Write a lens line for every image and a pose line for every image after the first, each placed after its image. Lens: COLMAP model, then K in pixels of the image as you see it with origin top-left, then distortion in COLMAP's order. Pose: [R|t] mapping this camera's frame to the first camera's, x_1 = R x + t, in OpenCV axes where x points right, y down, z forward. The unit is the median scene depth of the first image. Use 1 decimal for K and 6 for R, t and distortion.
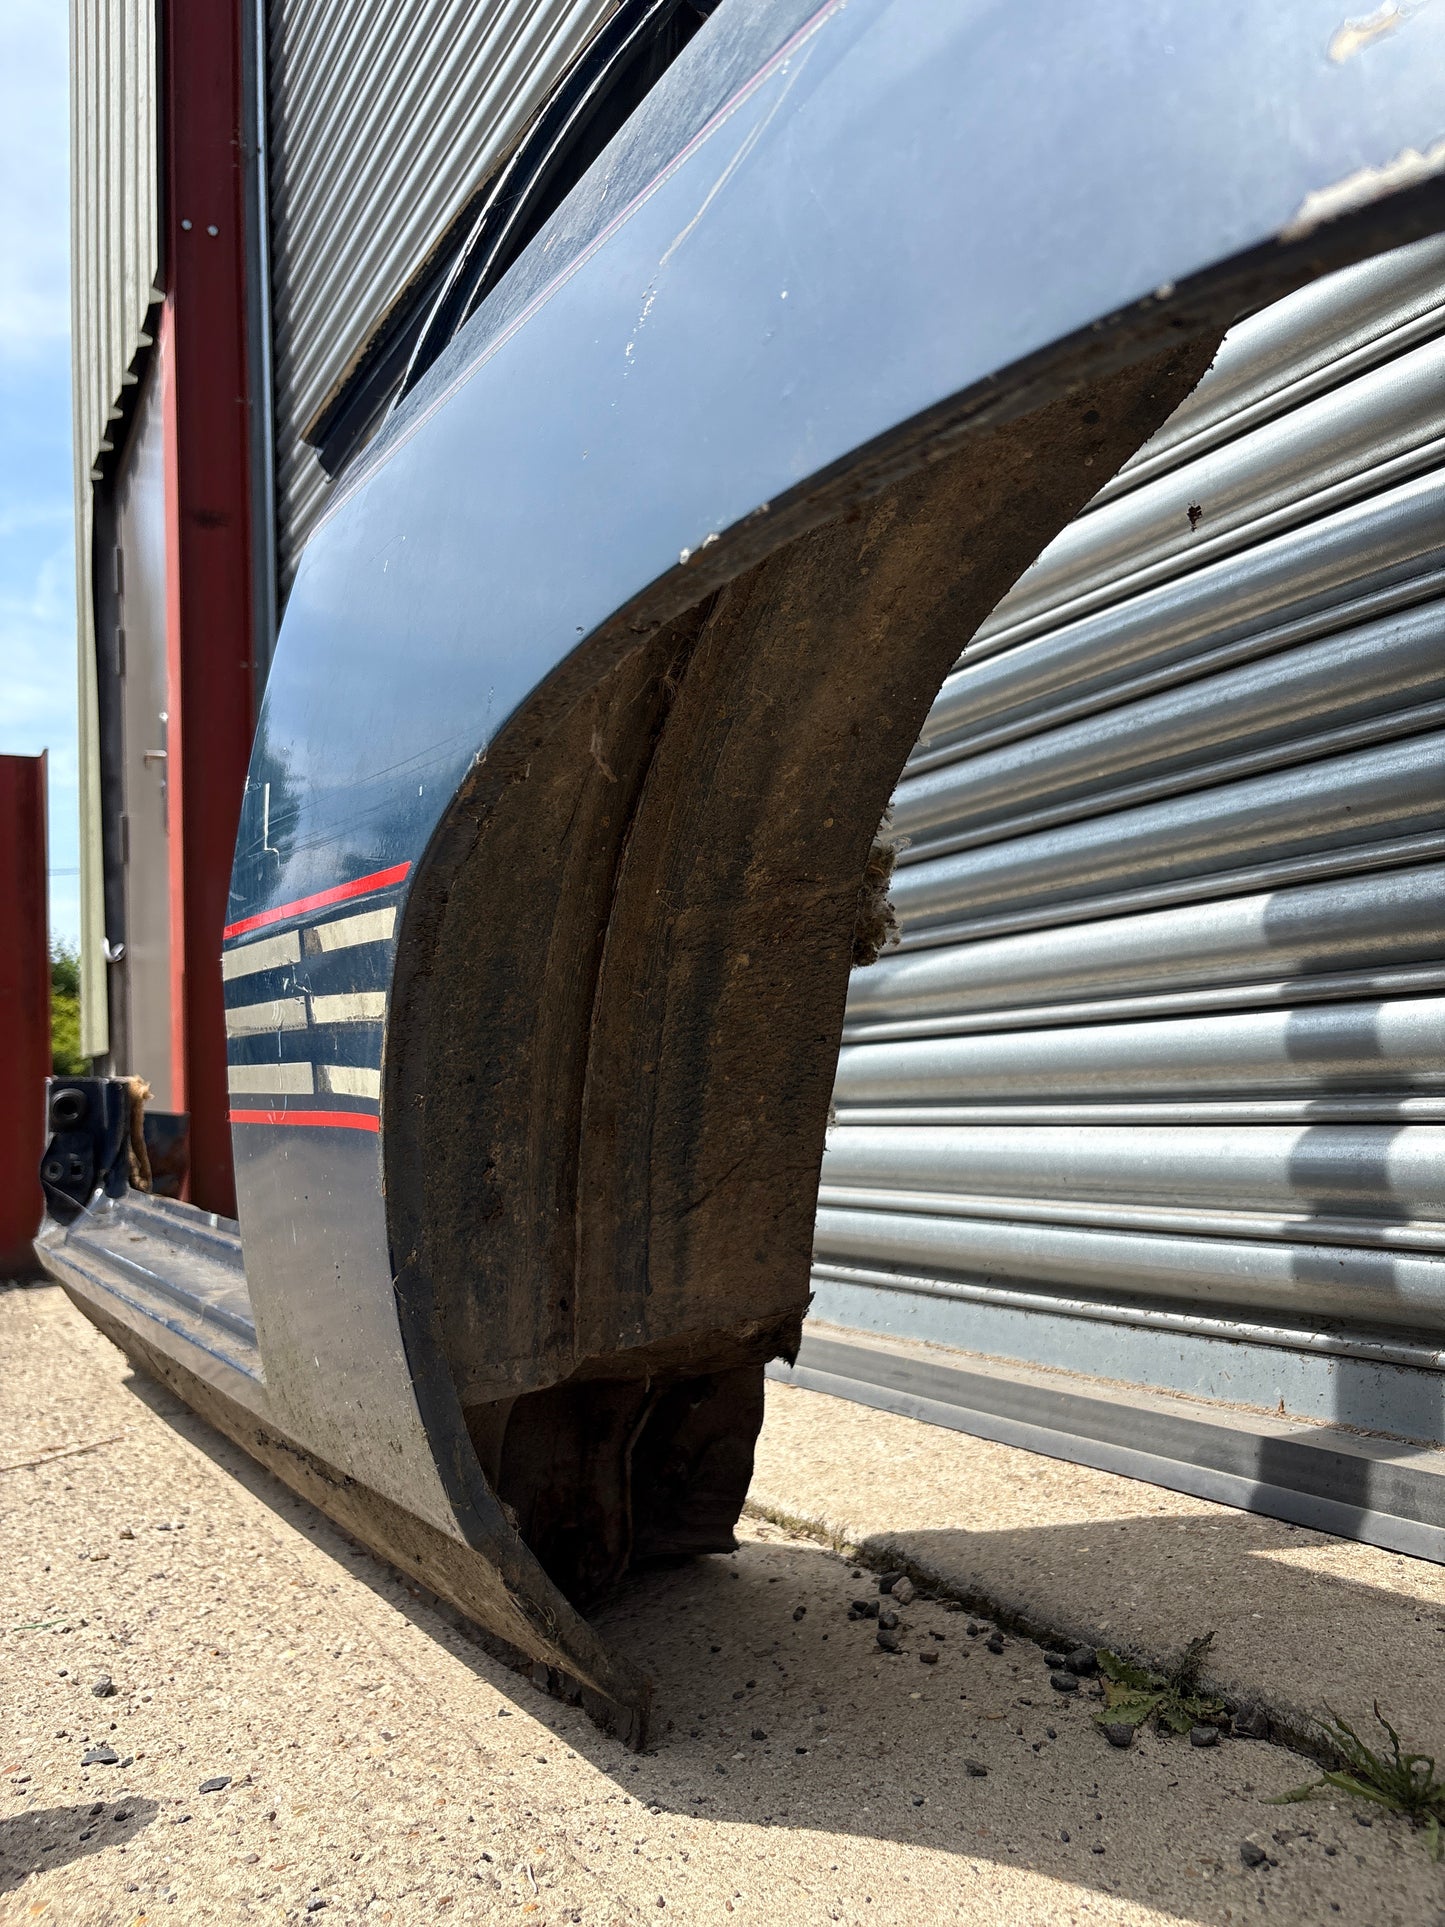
lens RADIAL K [[1475.6, 0, 735.9], [0, 1475.6, 962.9], [0, 0, 1]] dist [0.023164, -0.023968]
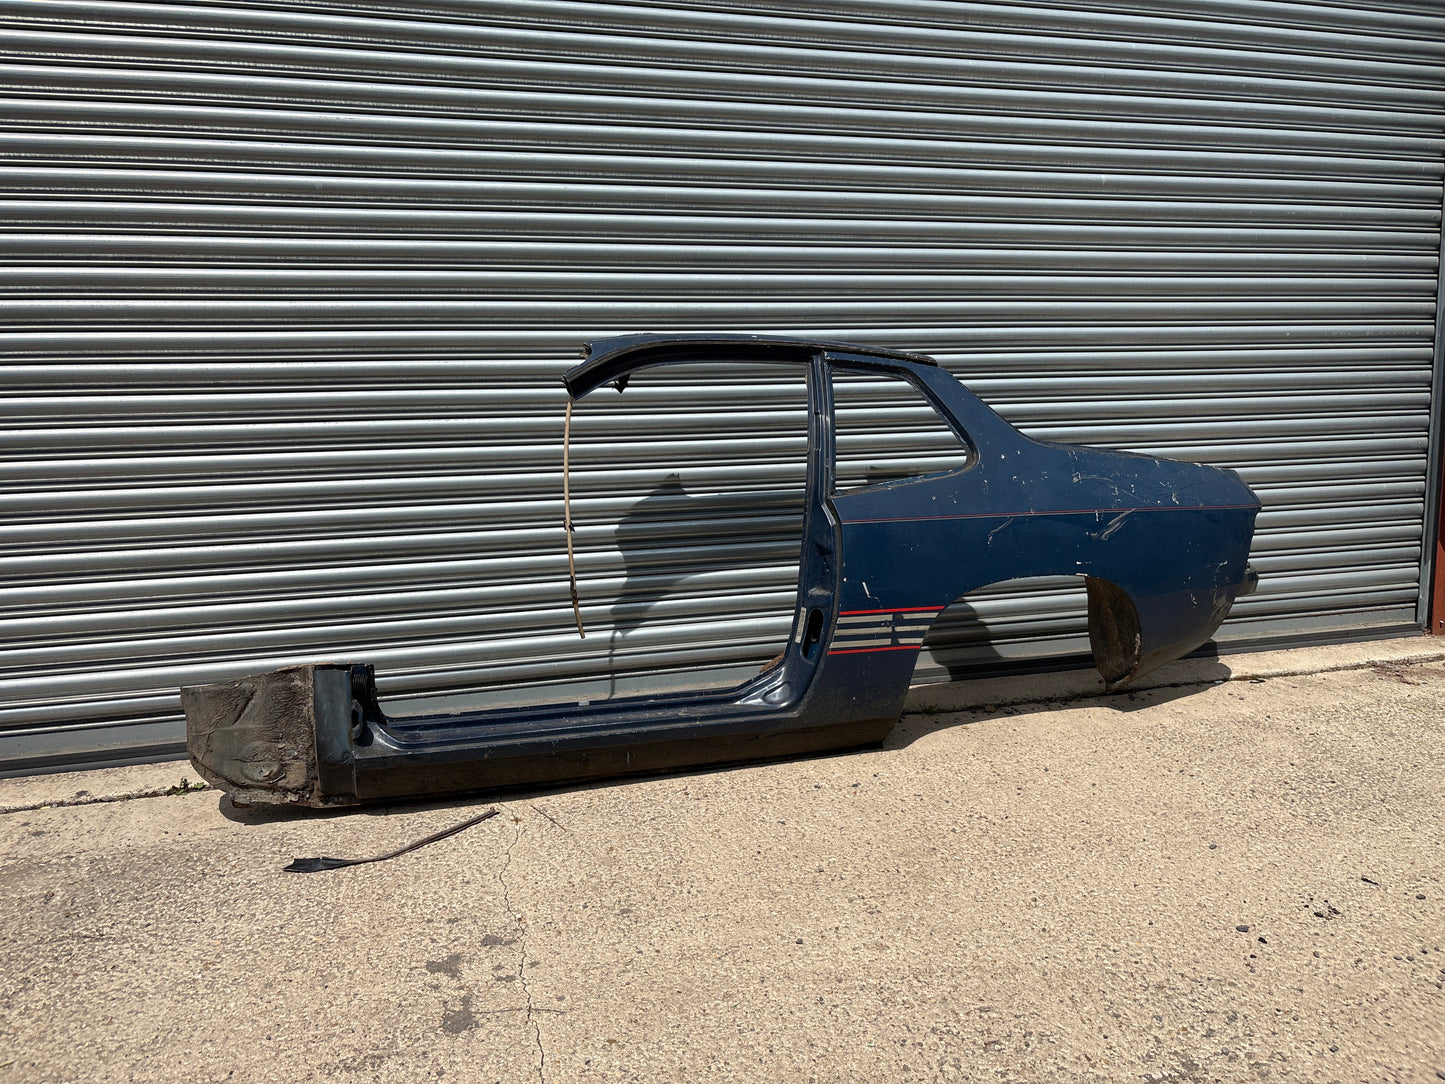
lens RADIAL K [[1106.5, 0, 707.3], [0, 1106.5, 543.4], [0, 0, 1]] dist [0.023164, -0.023968]
pose [[0.255701, -0.094530, 0.962123, -3.645810], [-0.077422, 0.990009, 0.117846, -0.590603], [-0.963651, -0.104622, 0.245827, 0.596679]]
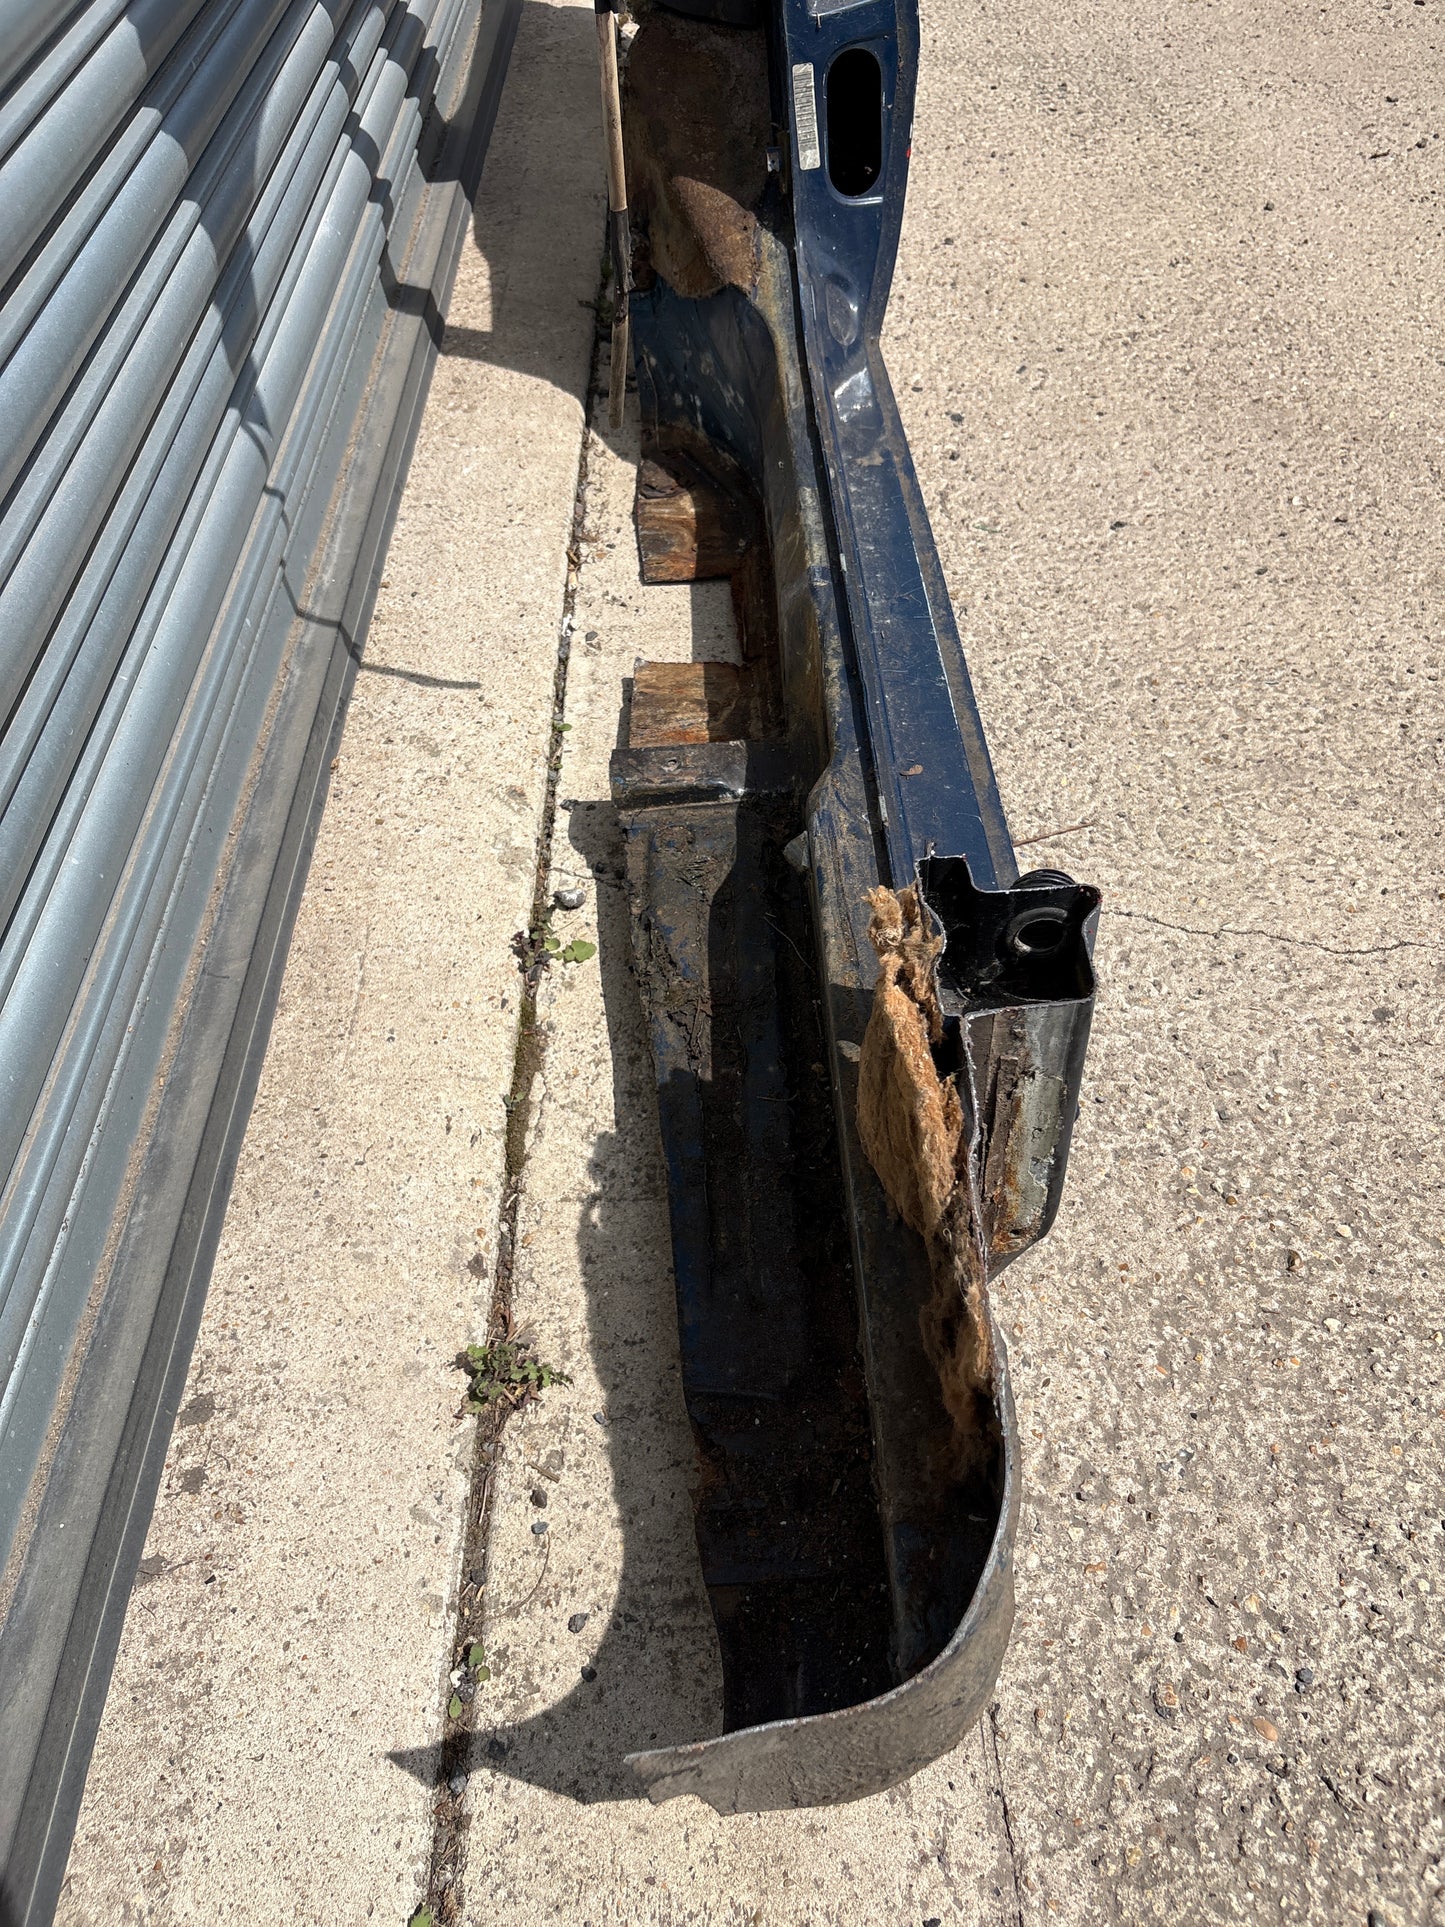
lens RADIAL K [[1475.6, 0, 734.4], [0, 1475.6, 961.0], [0, 0, 1]] dist [0.023164, -0.023968]
pose [[-0.868395, -0.307153, 0.389290, -1.210065], [0.042249, 0.736375, 0.675253, -0.420527], [-0.494069, 0.602834, -0.626488, 2.953379]]
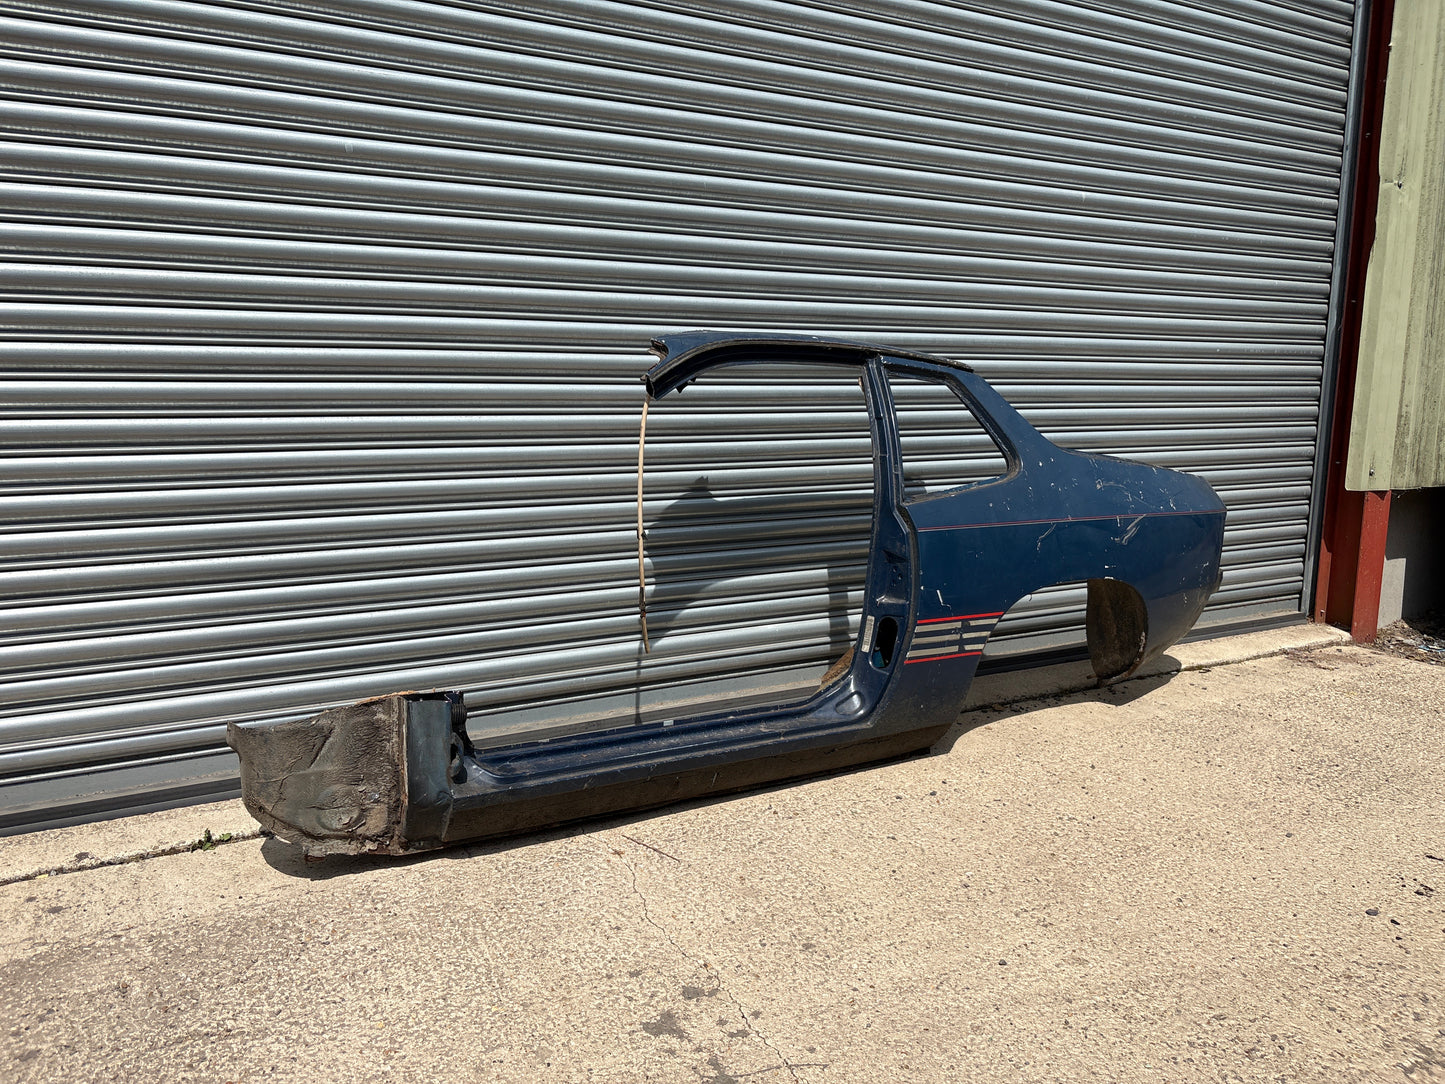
lens RADIAL K [[1106.5, 0, 703.6], [0, 1106.5, 548.8], [0, 0, 1]] dist [0.023164, -0.023968]
pose [[0.028336, -0.111923, 0.993313, -3.637696], [-0.099276, 0.988484, 0.114210, -0.550080], [-0.994656, -0.101848, 0.016899, 1.614890]]
